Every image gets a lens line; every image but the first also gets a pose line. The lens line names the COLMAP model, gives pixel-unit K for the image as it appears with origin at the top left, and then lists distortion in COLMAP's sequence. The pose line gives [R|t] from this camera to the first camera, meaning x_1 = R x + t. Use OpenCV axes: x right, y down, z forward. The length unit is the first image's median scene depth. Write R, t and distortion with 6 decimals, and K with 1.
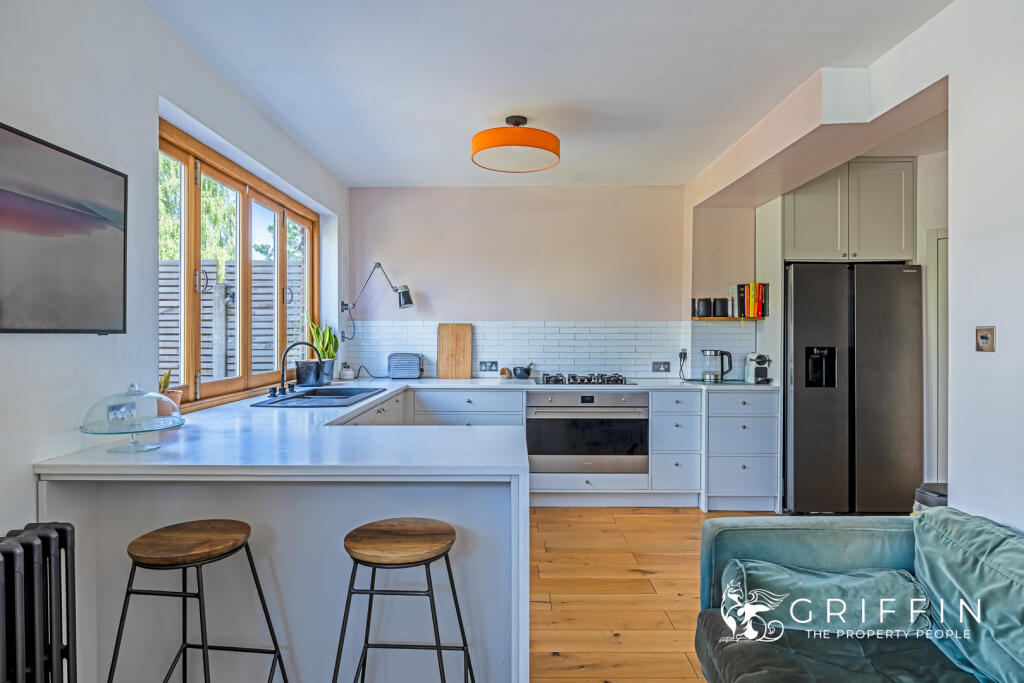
lens RADIAL K [[591.6, 0, 512.8], [0, 591.6, 335.0], [0, 0, 1]] dist [0.000231, 0.000830]
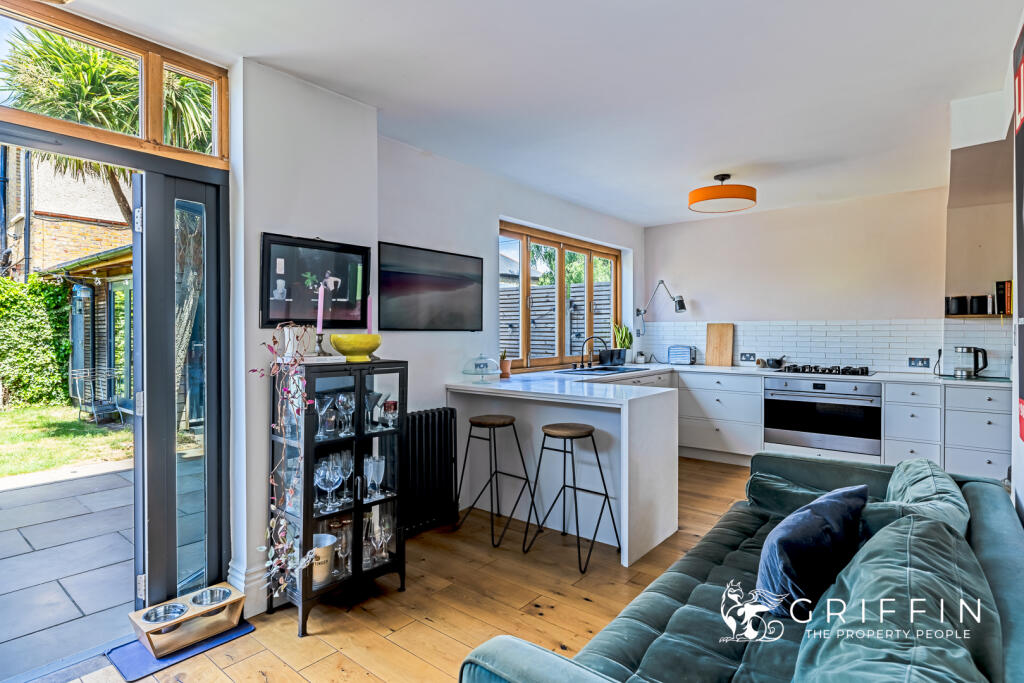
lens RADIAL K [[538.0, 0, 511.9], [0, 538.0, 336.2], [0, 0, 1]] dist [-0.000441, 0.000586]
pose [[0.780122, 0.004776, -0.625610, 0.303338], [-0.001455, 0.999982, 0.005819, 0.002514], [0.625626, -0.003629, 0.780115, -0.215902]]
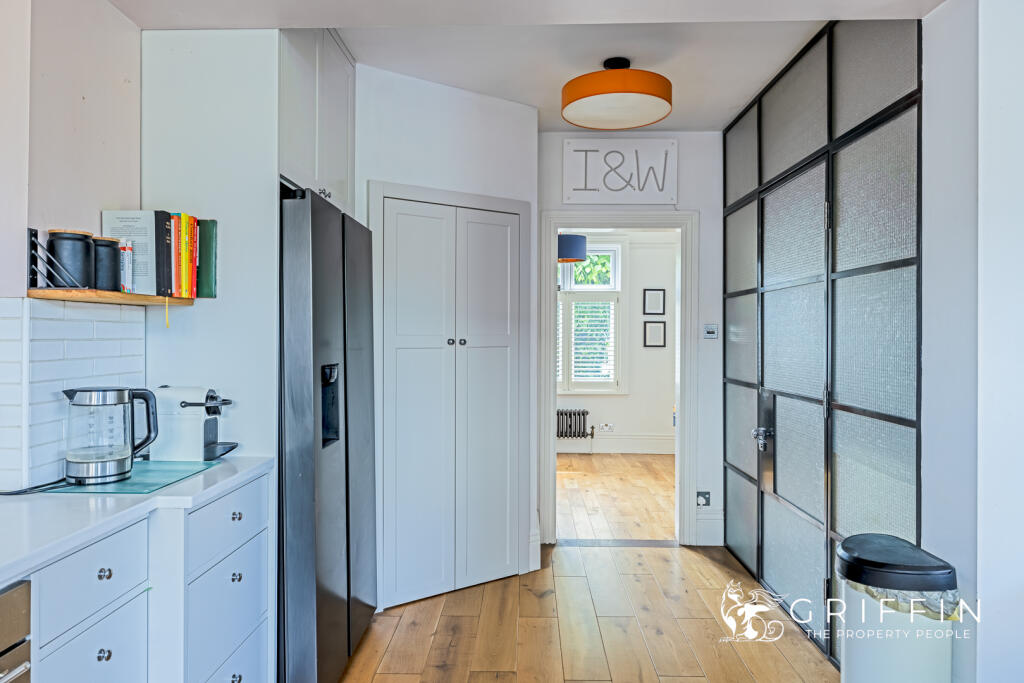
lens RADIAL K [[707.6, 0, 512.7], [0, 707.6, 337.5], [0, 0, 1]] dist [0.004788, 0.000995]
pose [[0.021513, -0.006581, 0.999747, -0.066705], [0.002043, 0.999977, 0.006539, -0.006262], [-0.999766, 0.001902, 0.021526, 0.744708]]
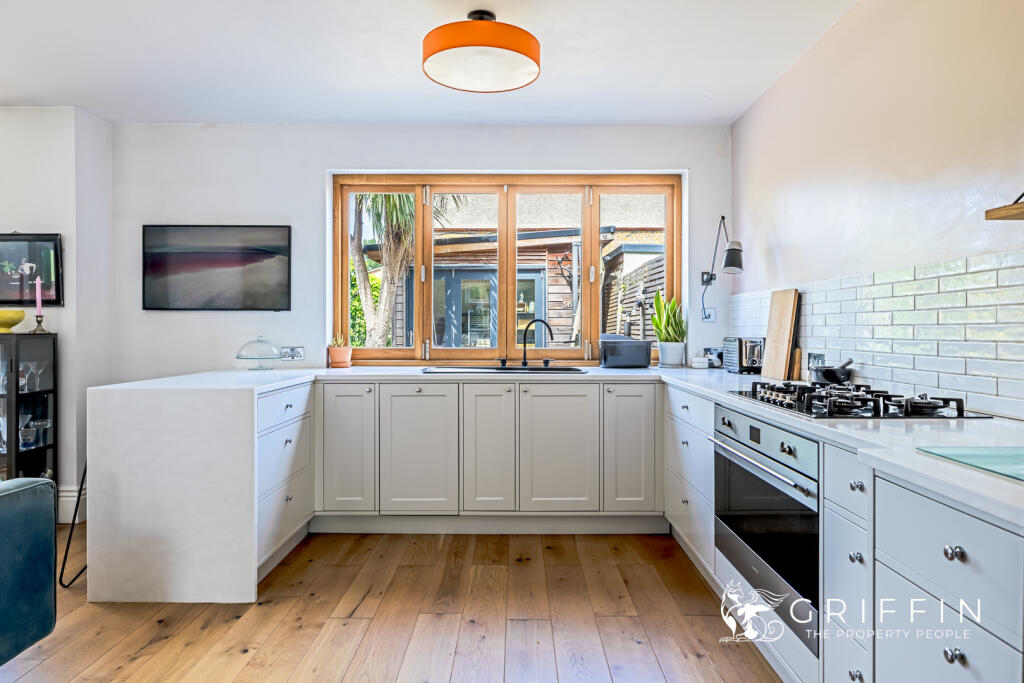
lens RADIAL K [[591.6, 0, 511.9], [0, 591.6, 335.1], [0, 0, 1]] dist [0.000231, 0.000830]
pose [[-0.012143, 0.011863, -0.999856, 0.543933], [-0.005395, 0.999914, 0.011930, 0.022265], [0.999912, 0.005539, -0.012078, 0.777557]]
